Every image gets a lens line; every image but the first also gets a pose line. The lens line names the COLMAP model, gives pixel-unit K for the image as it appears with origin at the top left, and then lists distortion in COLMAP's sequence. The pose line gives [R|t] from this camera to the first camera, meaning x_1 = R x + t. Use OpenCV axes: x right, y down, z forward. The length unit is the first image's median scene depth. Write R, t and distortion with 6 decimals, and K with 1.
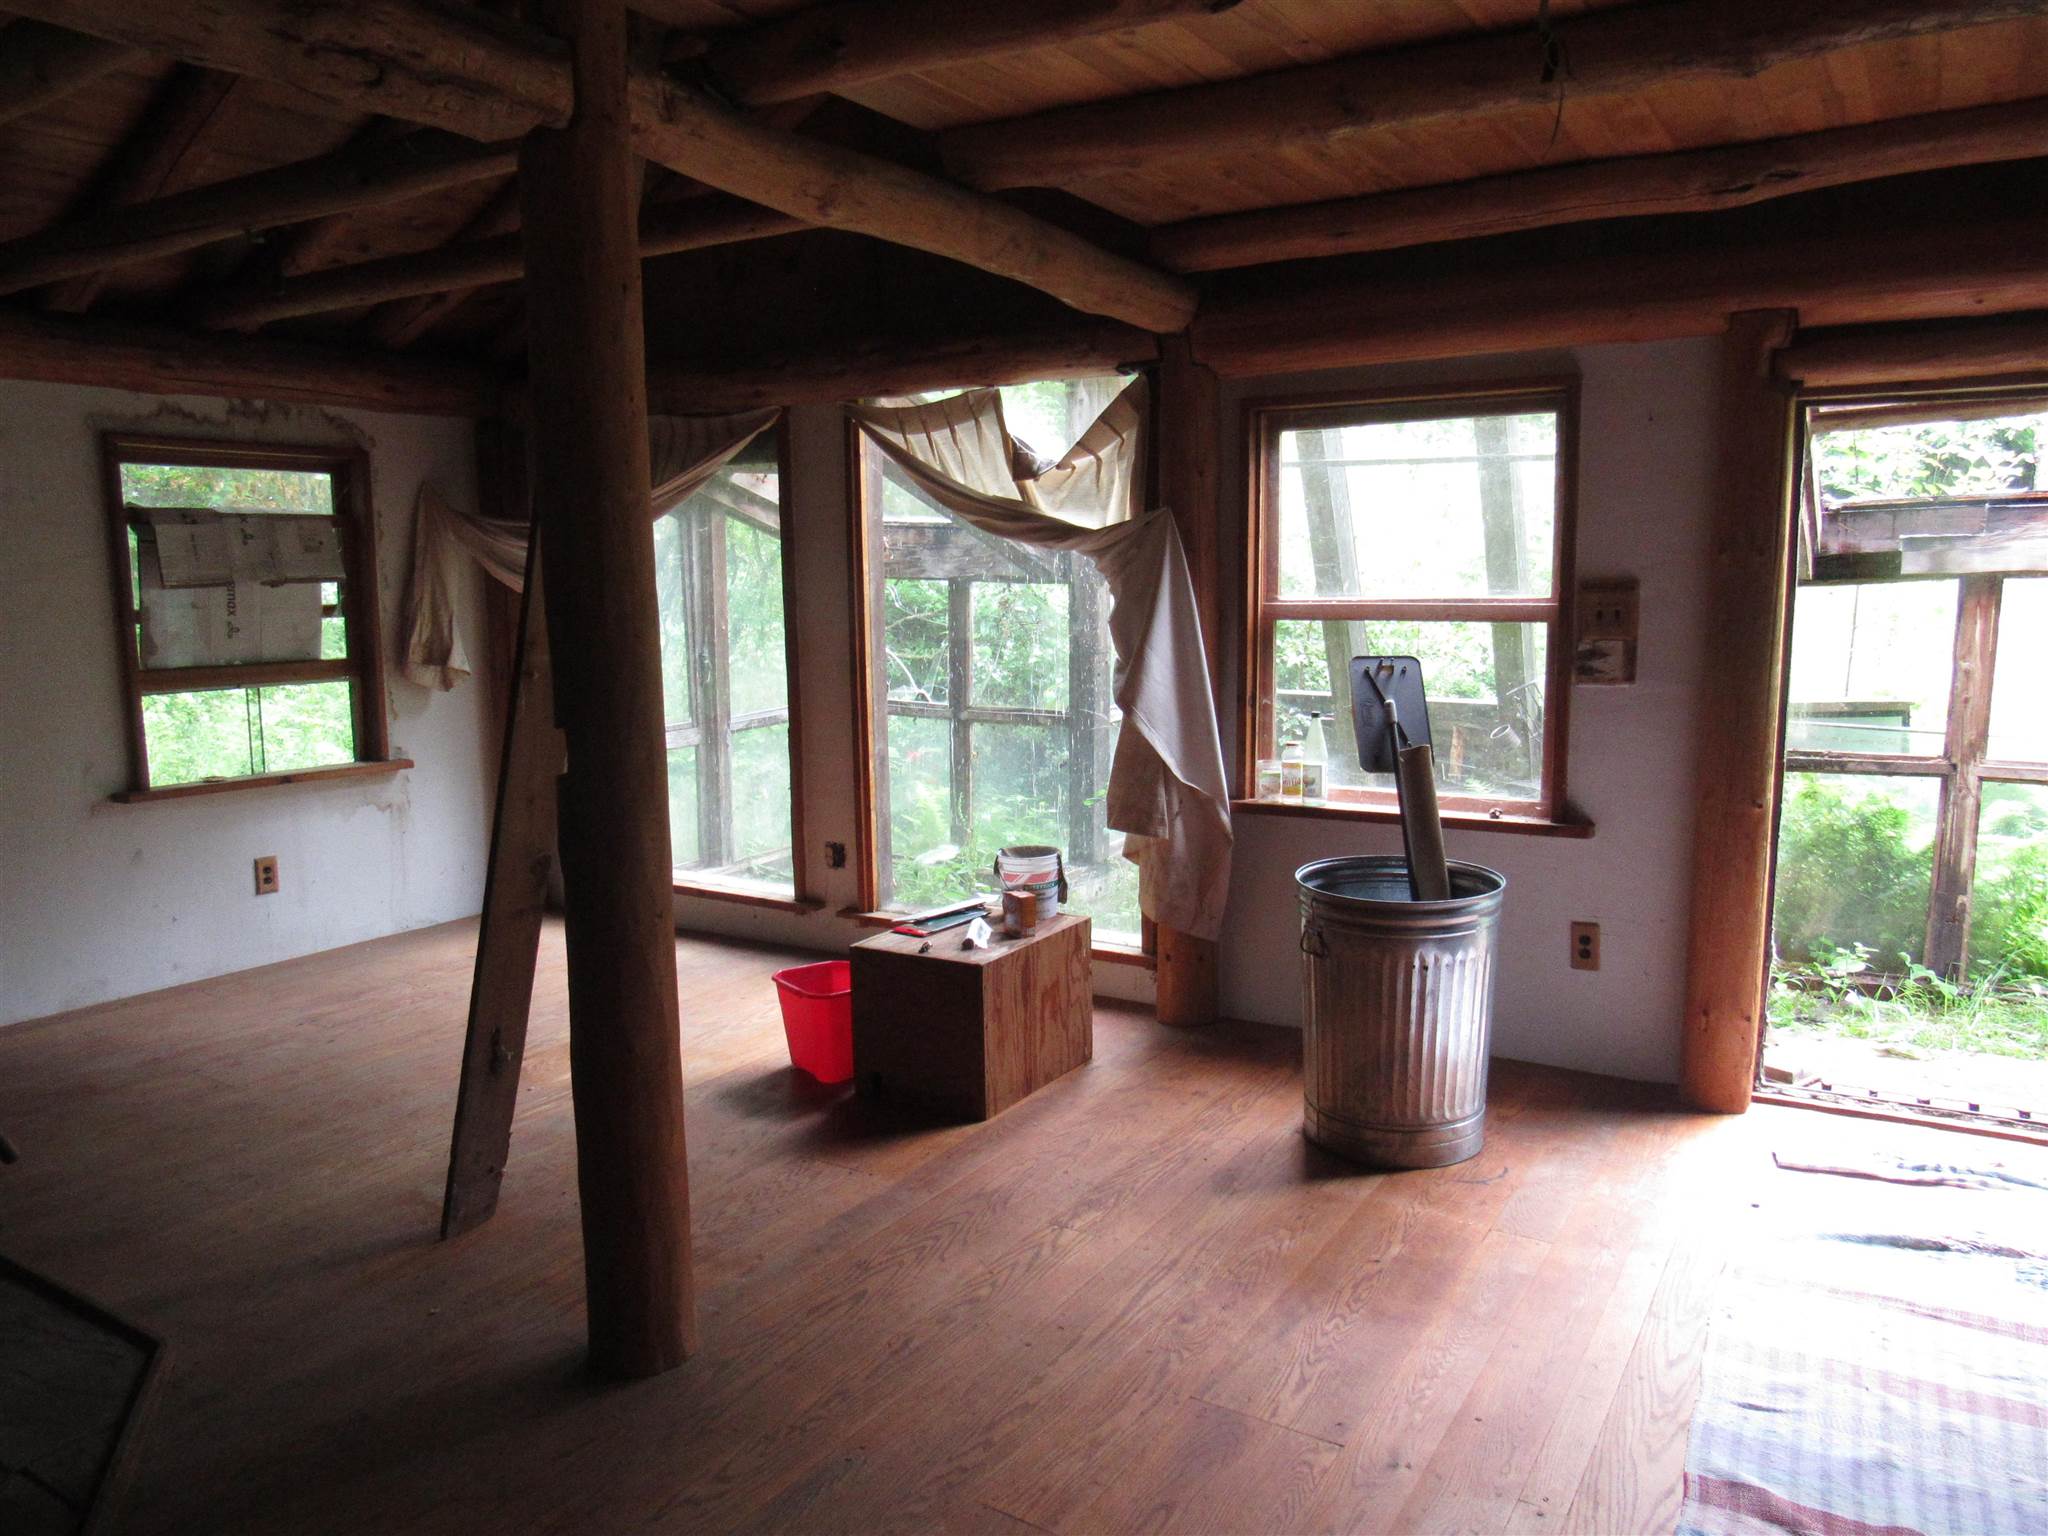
lens RADIAL K [[1467.9, 0, 1025.8], [0, 1467.9, 776.6], [0, 0, 1]] dist [-0.047524, 0.021905]
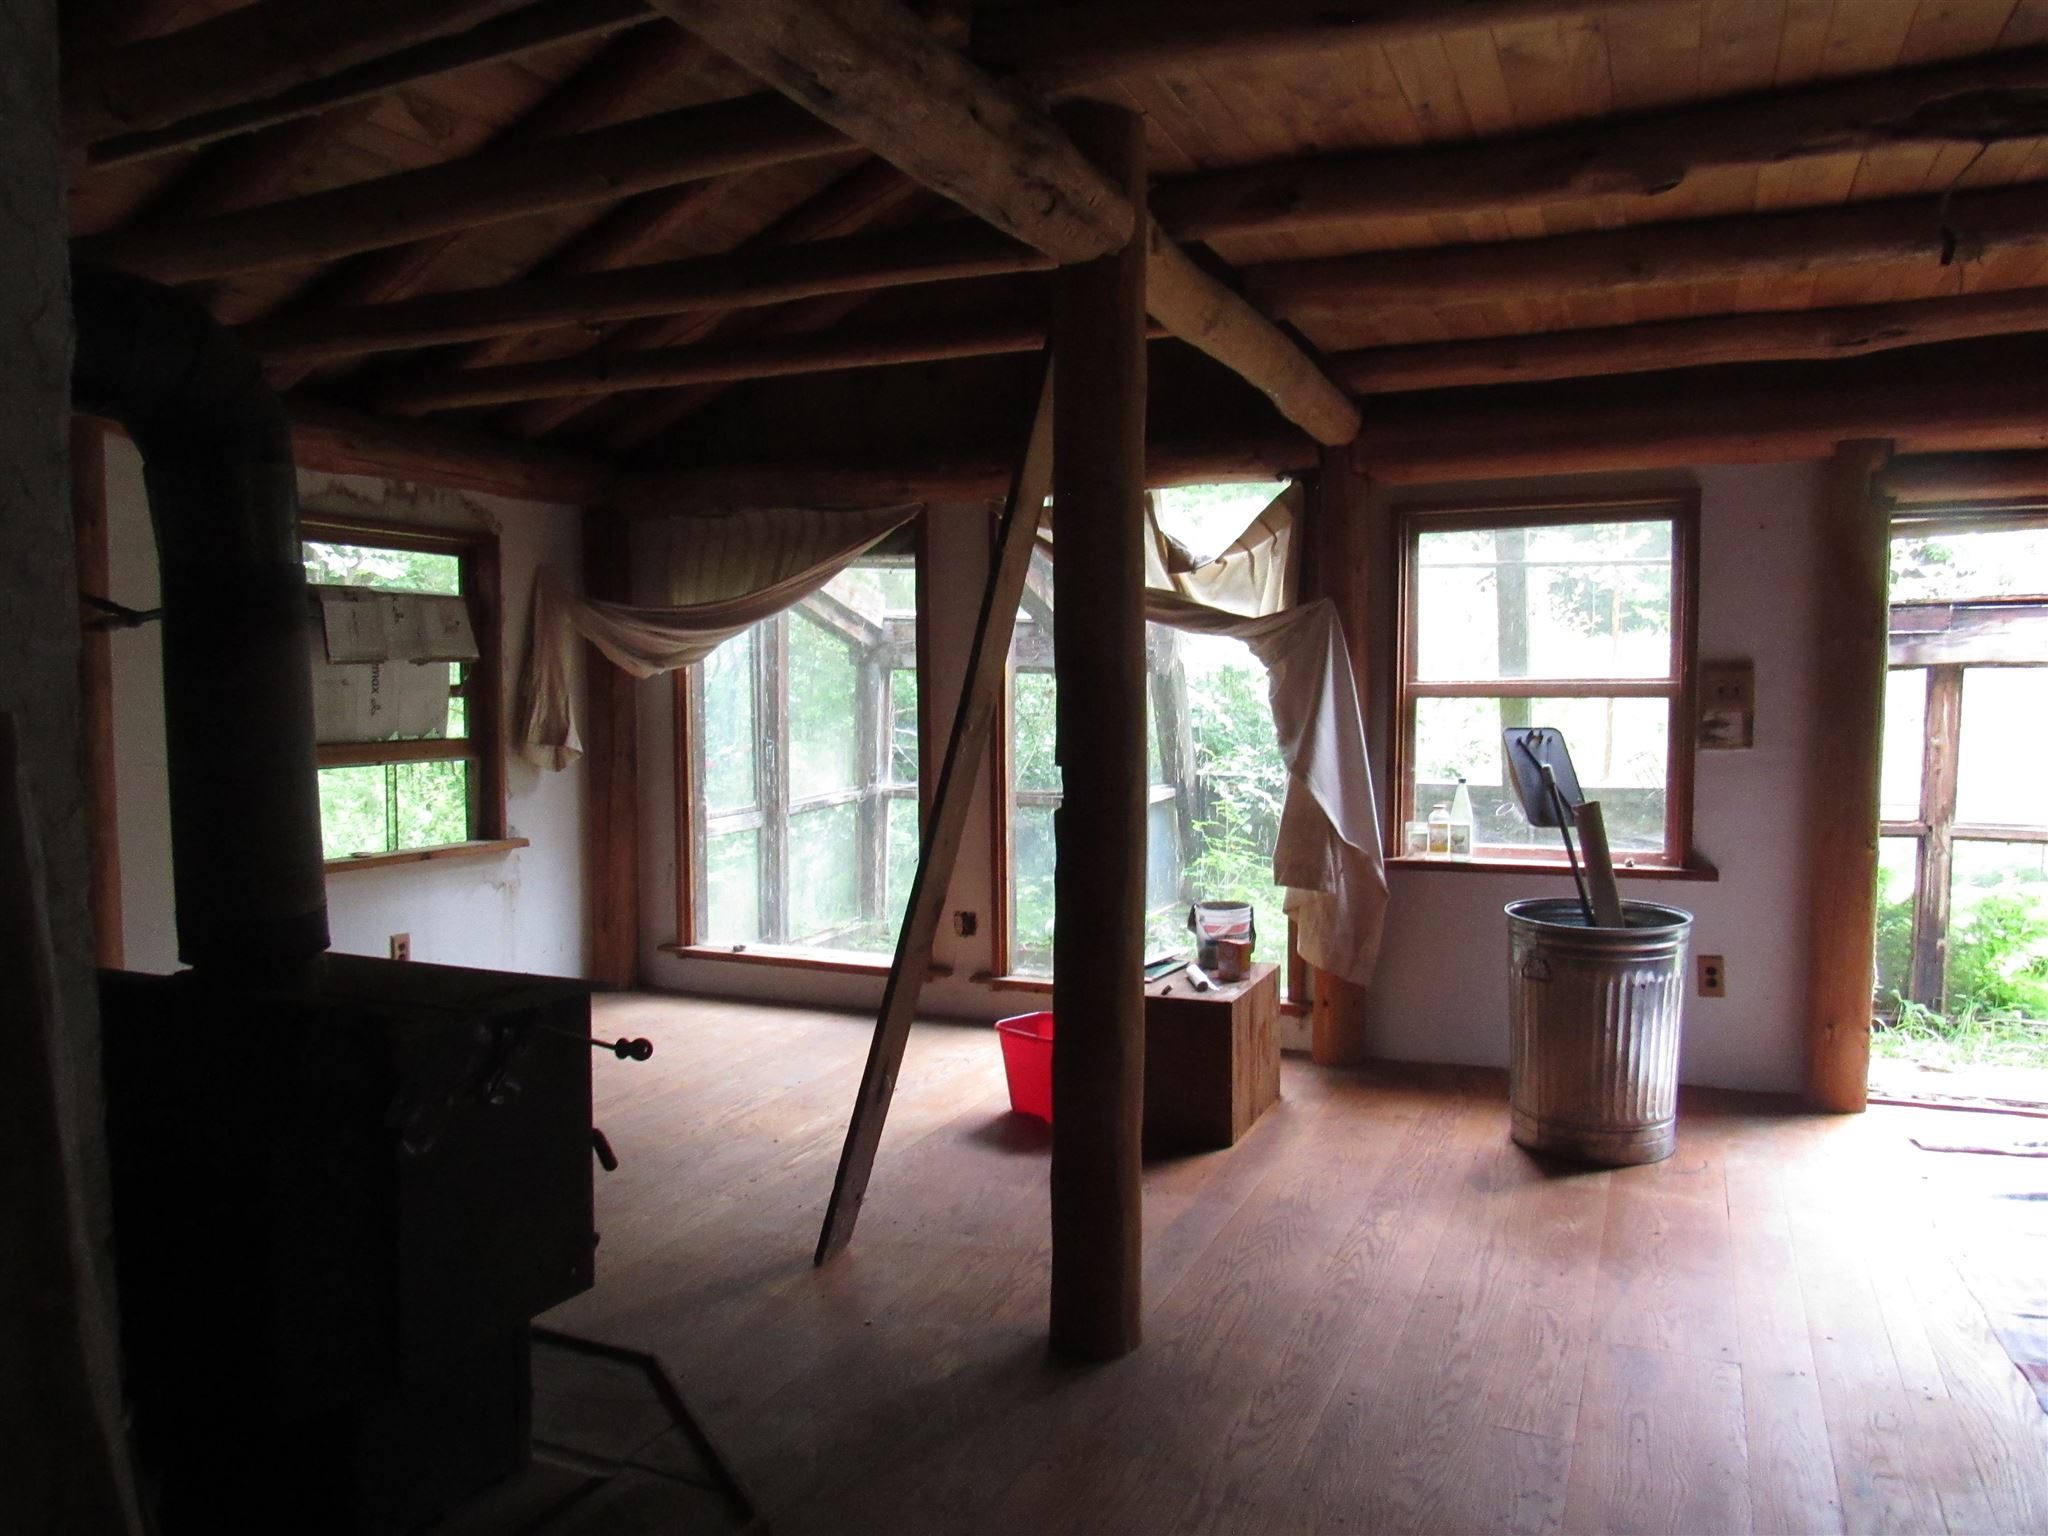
lens RADIAL K [[1467.9, 0, 1025.0], [0, 1467.9, 779.1], [0, 0, 1]] dist [-0.047524, 0.021905]
pose [[0.990231, -0.003178, 0.139400, -0.266410], [0.013365, 0.997300, -0.072202, 0.030550], [-0.138794, 0.073360, 0.987600, -0.062760]]
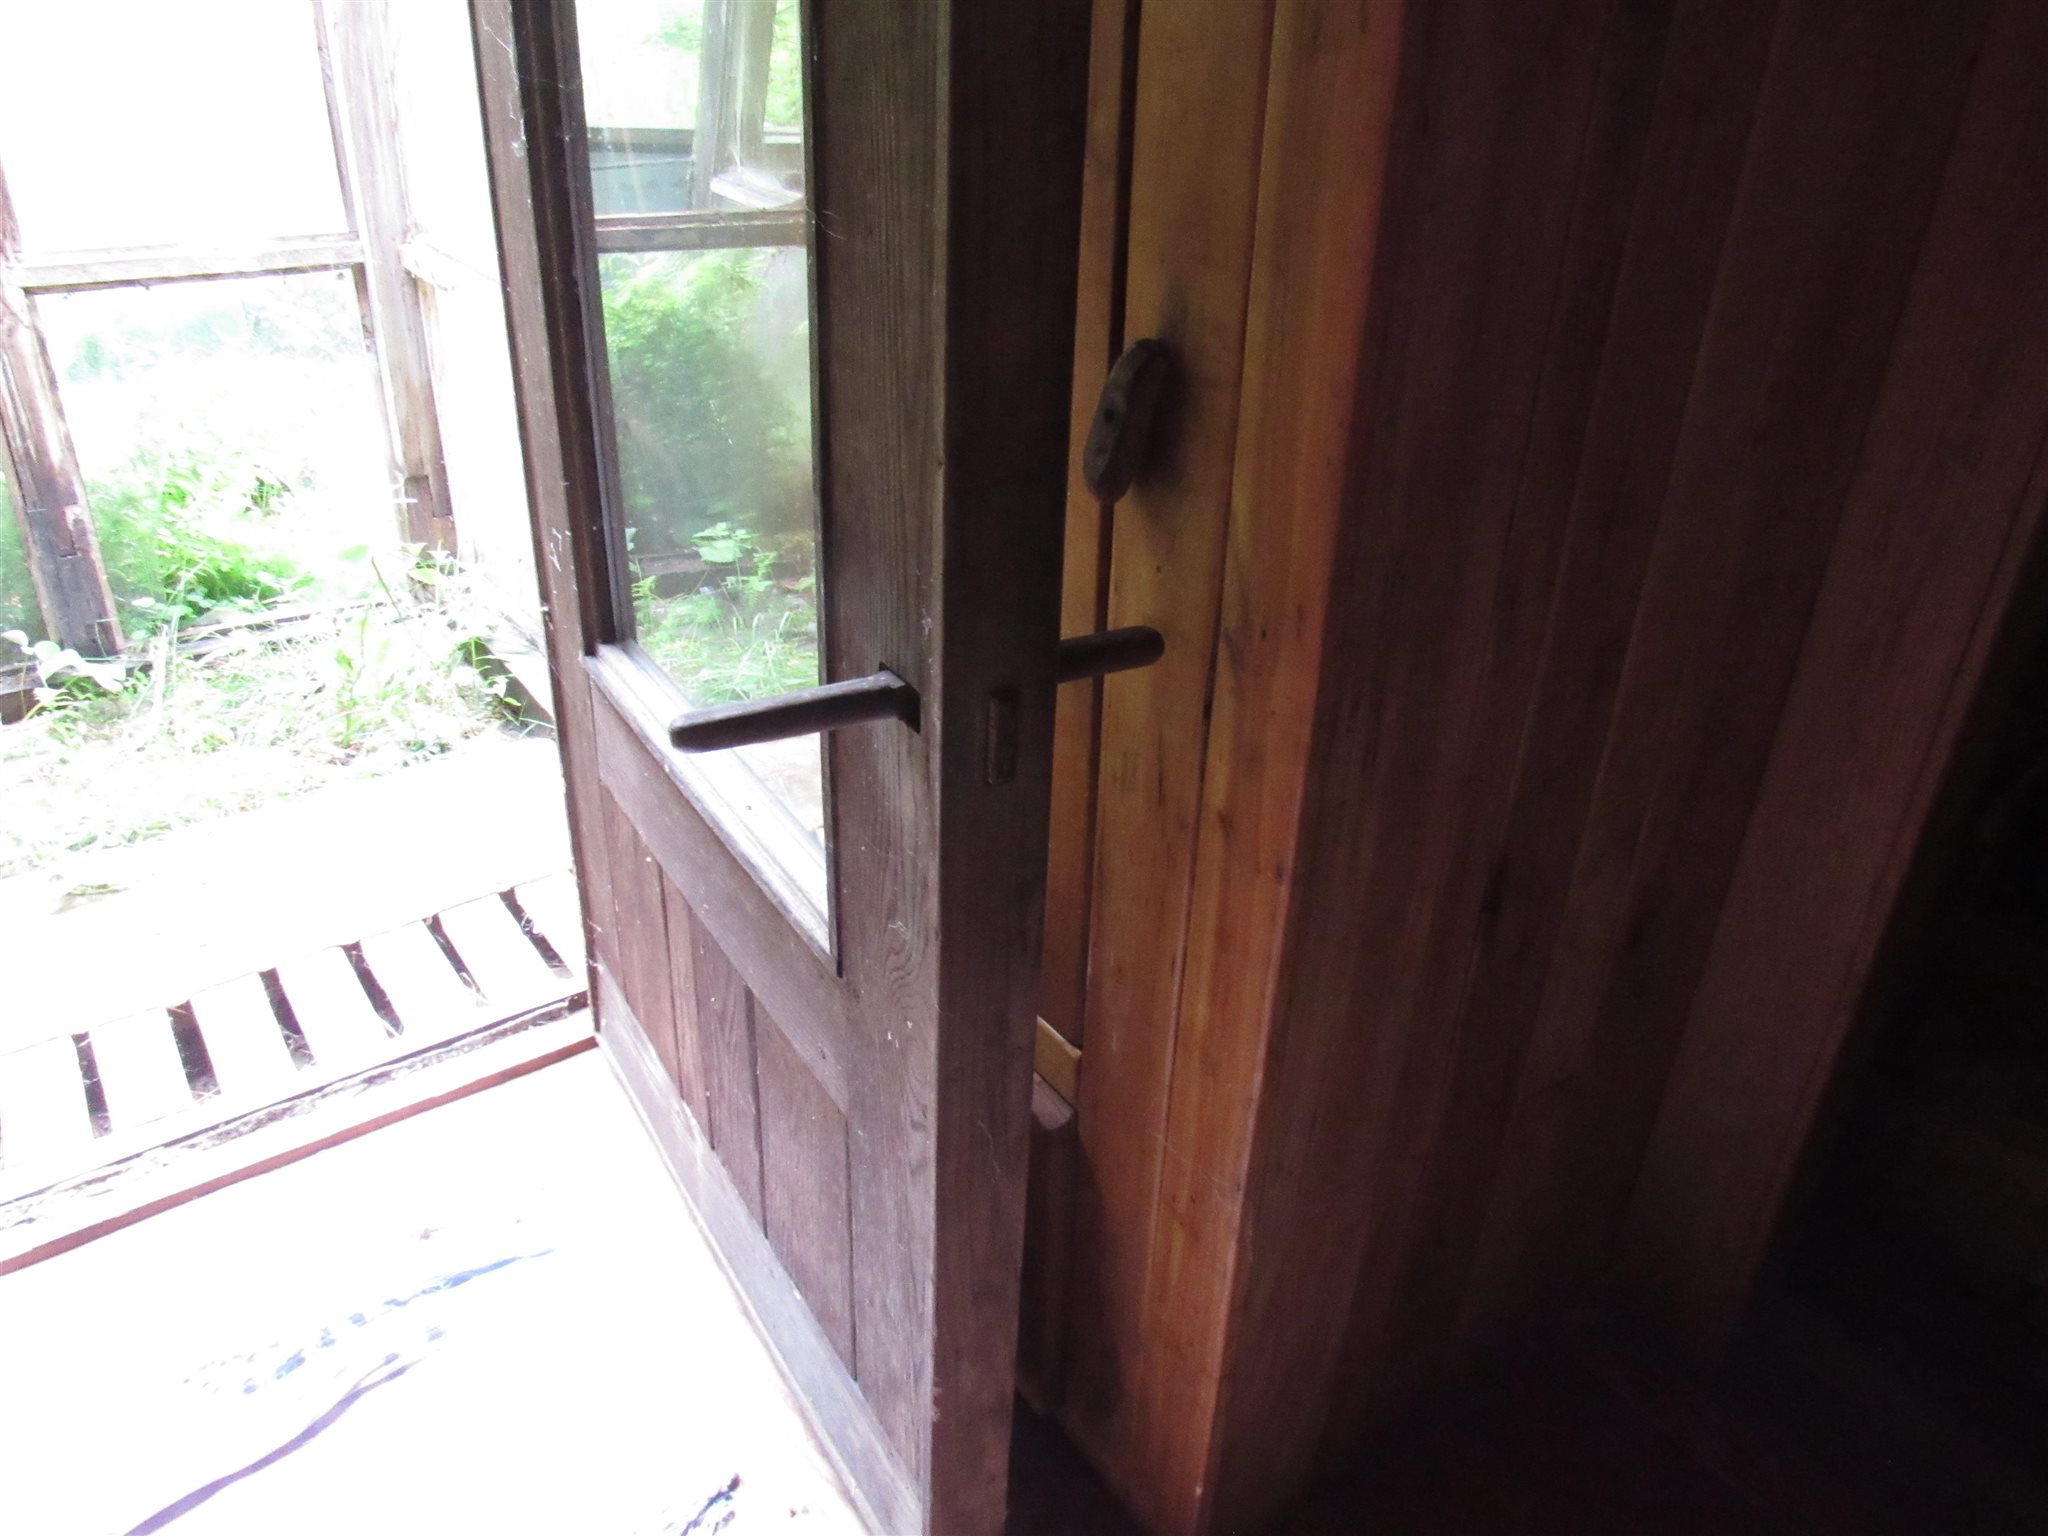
lens RADIAL K [[1467.9, 0, 1022.6], [0, 1467.9, 755.0], [0, 0, 1]] dist [-0.047524, 0.021905]
pose [[0.377438, -0.409074, 0.830782, 0.297979], [0.104929, 0.910254, 0.400535, -0.018746], [-0.920071, -0.064004, 0.386488, 0.460548]]
